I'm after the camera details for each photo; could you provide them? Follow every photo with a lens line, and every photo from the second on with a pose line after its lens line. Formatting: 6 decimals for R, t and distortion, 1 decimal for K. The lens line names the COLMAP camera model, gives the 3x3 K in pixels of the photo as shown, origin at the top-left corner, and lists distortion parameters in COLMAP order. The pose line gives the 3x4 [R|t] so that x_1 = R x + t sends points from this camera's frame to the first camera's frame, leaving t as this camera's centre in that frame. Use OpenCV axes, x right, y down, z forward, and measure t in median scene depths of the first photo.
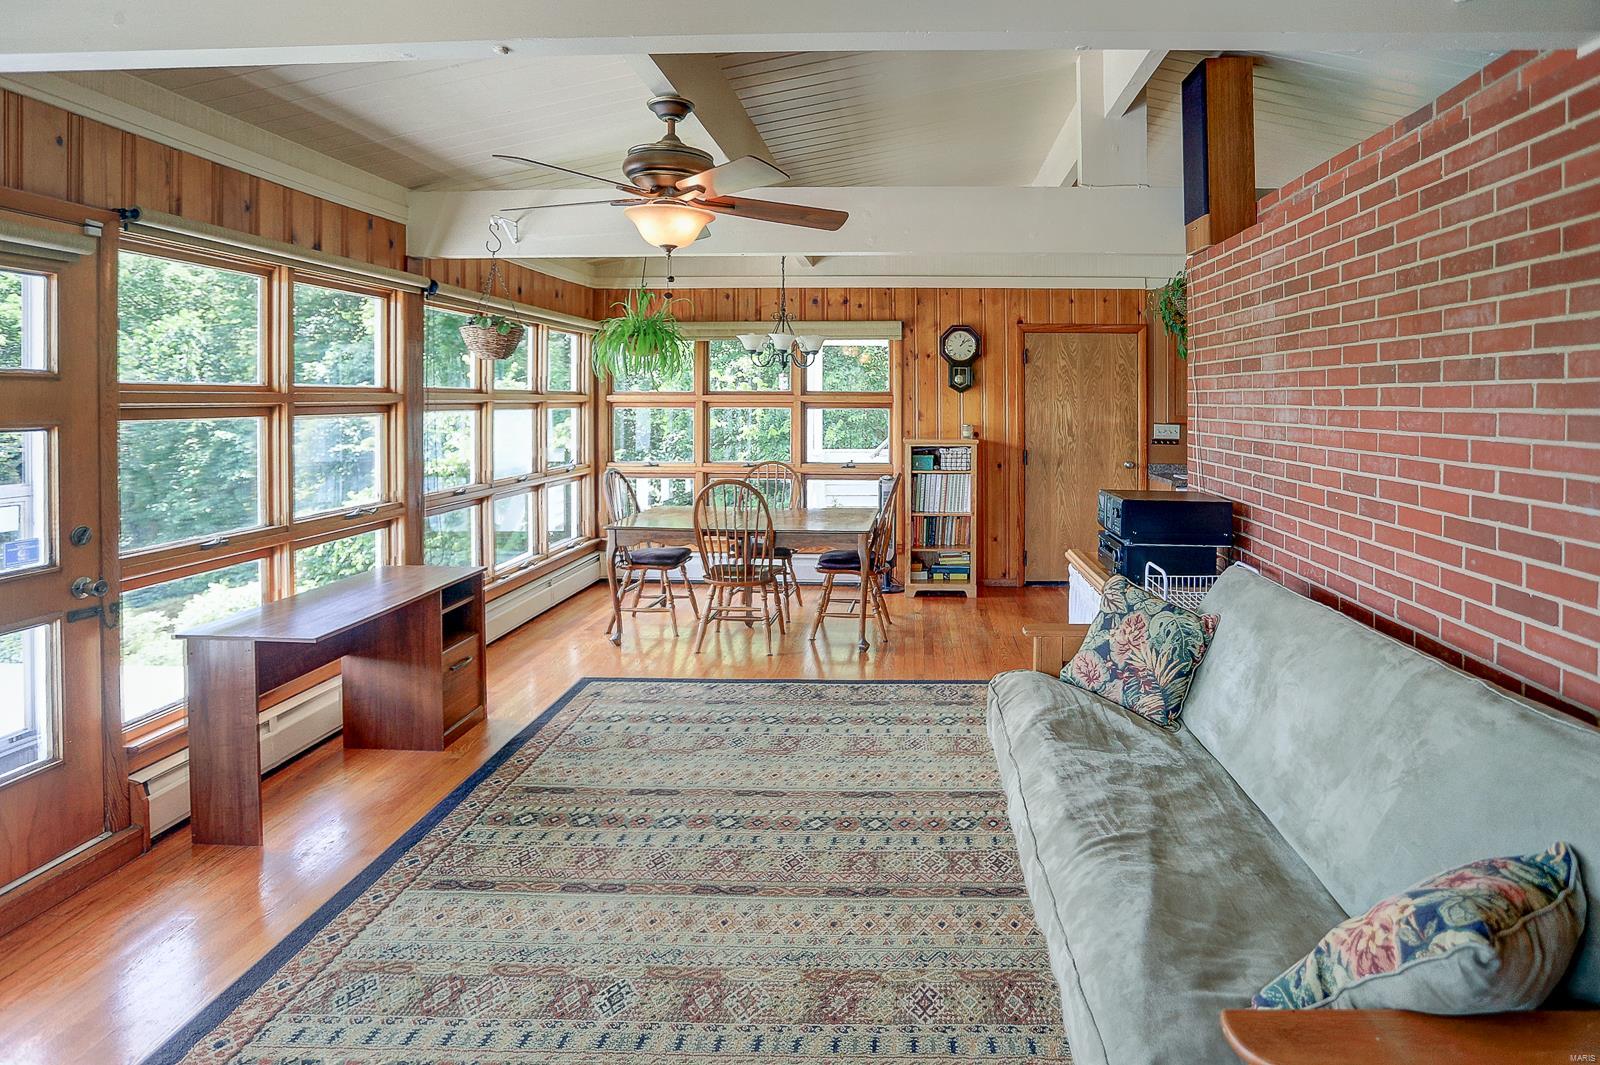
lens RADIAL K [[818.1, 0, 840.9], [0, 818.1, 425.0], [0, 0, 1]] dist [-0.067014, 0.024640]
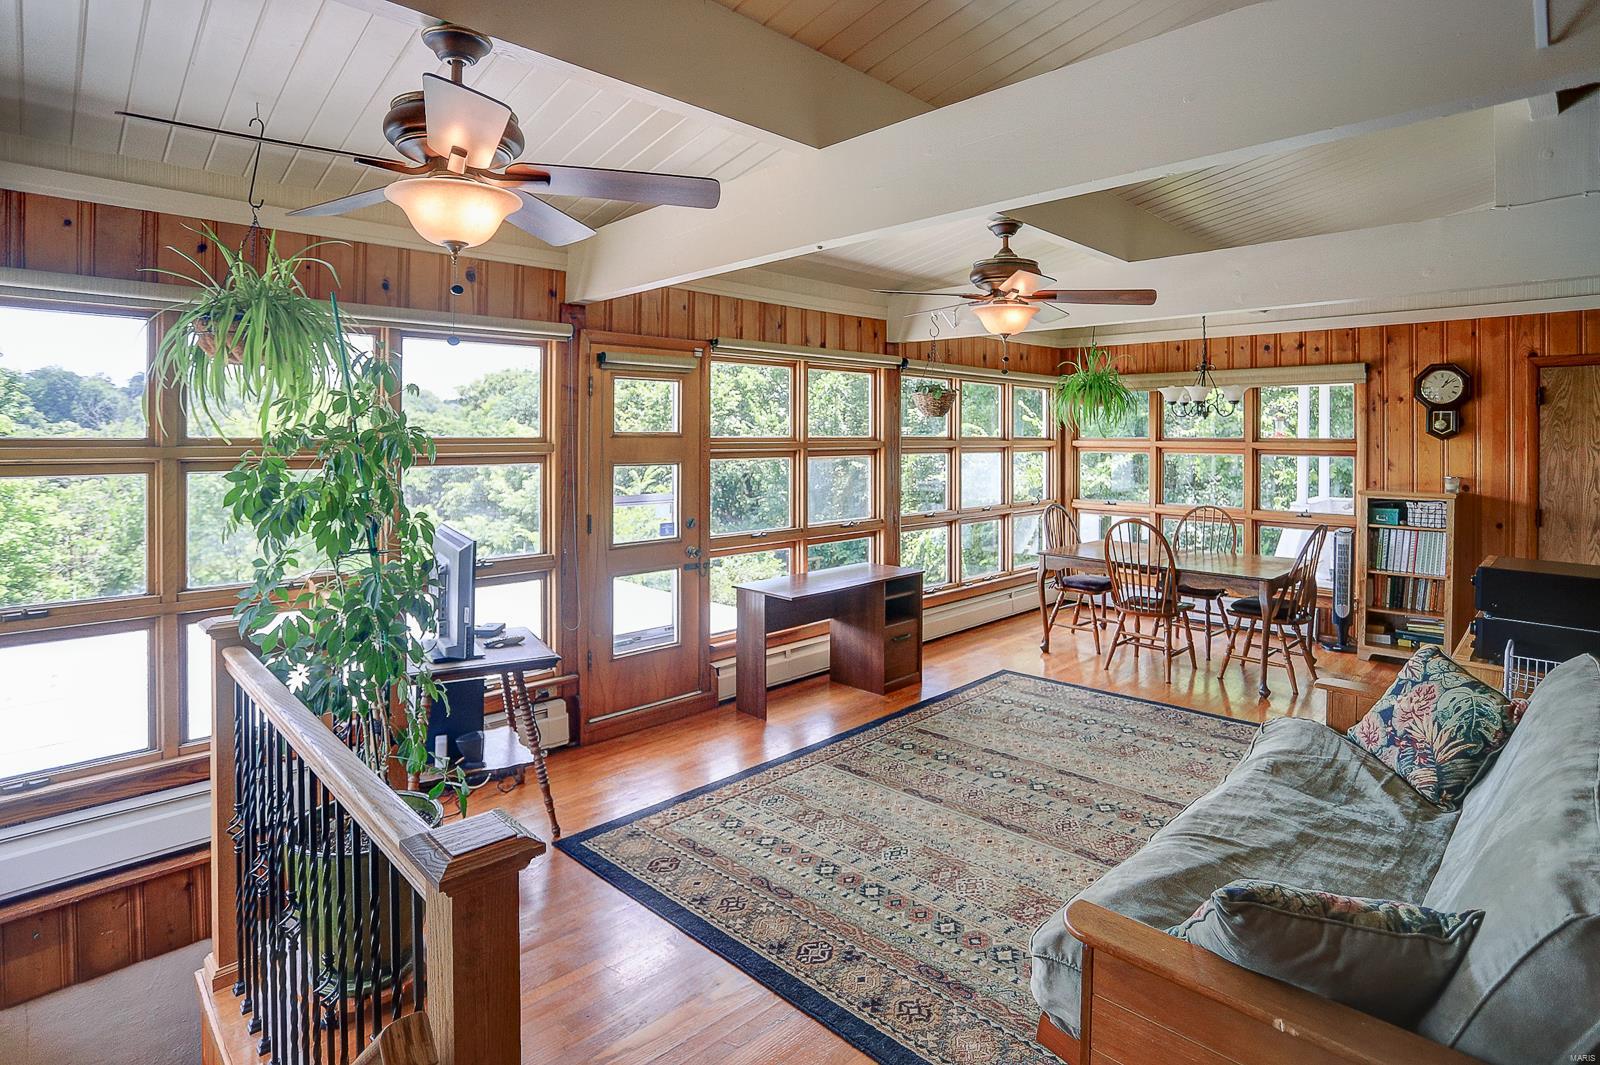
lens RADIAL K [[785.5, 0, 819.2], [0, 785.5, 474.8], [0, 0, 1]] dist [-0.052867, 0.019412]
pose [[0.746073, 0.031061, -0.665140, 0.327669], [-0.019970, 0.999506, 0.024275, -0.014539], [0.665565, -0.004828, 0.746324, -0.109966]]
